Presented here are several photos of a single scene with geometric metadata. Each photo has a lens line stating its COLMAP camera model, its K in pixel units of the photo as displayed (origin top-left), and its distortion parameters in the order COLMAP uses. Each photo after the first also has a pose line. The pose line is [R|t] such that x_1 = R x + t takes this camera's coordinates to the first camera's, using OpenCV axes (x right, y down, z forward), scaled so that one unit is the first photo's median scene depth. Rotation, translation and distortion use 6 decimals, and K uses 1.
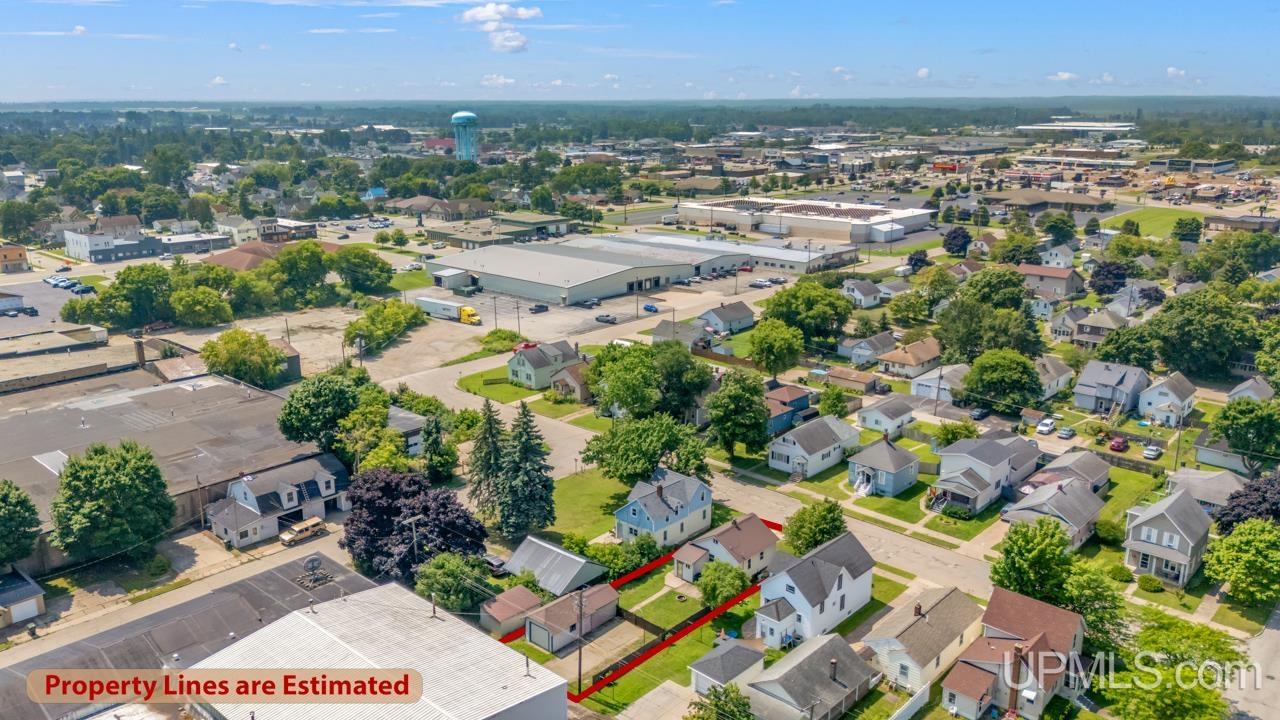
lens RADIAL K [[973.5, 0, 640.0], [0, 973.5, 360.0], [0, 0, 1]] dist [0.067257, -0.066567]
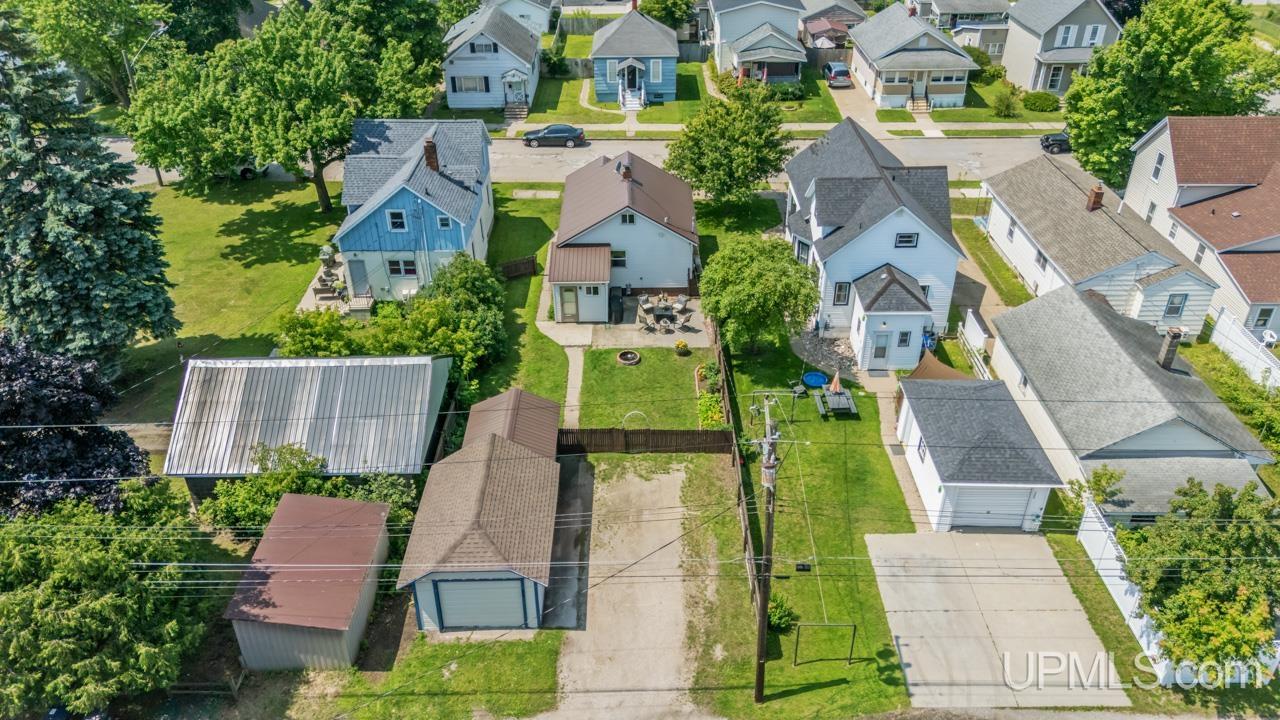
lens RADIAL K [[973.5, 0, 640.0], [0, 973.5, 360.0], [0, 0, 1]] dist [0.067257, -0.066567]
pose [[0.741288, -0.361467, 0.565538, -0.189460], [0.190621, 0.921279, 0.338981, 0.093903], [-0.643549, -0.143479, 0.751836, 0.639560]]
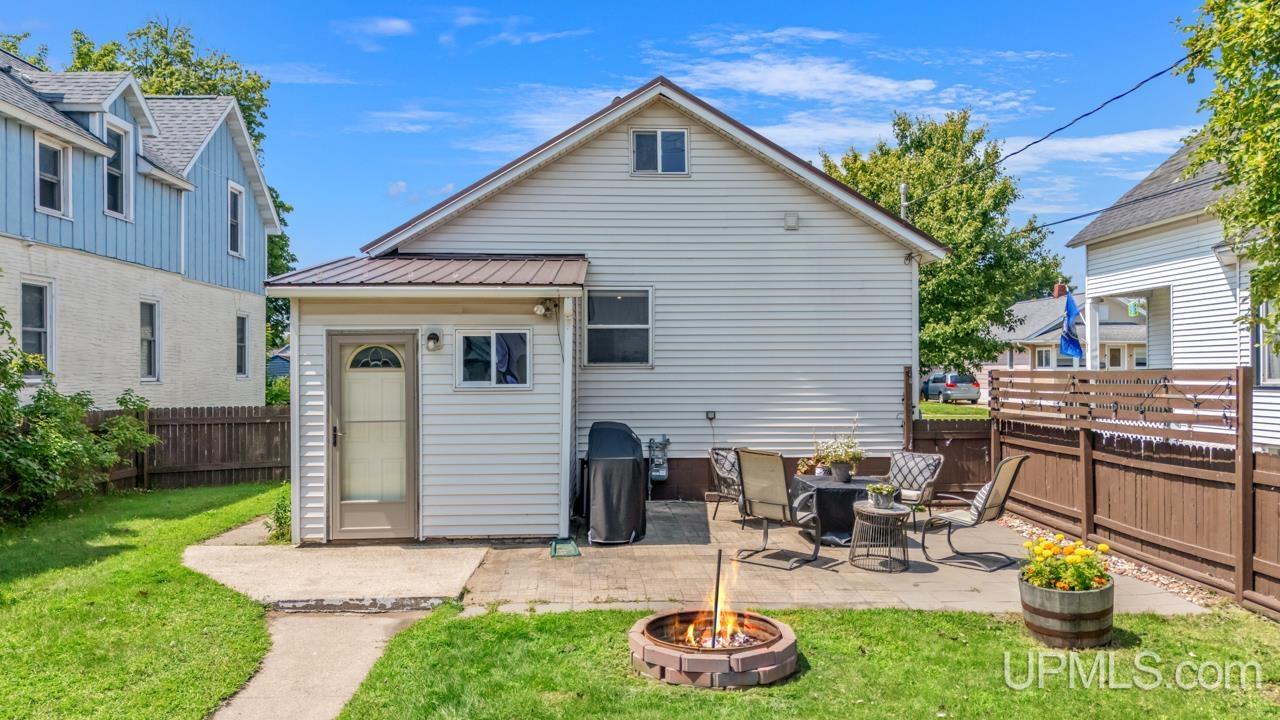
lens RADIAL K [[998.2, 0, 643.9], [0, 998.2, 375.9], [0, 0, 1]] dist [0.059202, -0.003874]
pose [[0.711971, 0.001064, 0.702208, -0.007553], [0.185115, 0.964342, -0.189150, 0.224591], [-0.677369, 0.264658, 0.686387, 0.905448]]
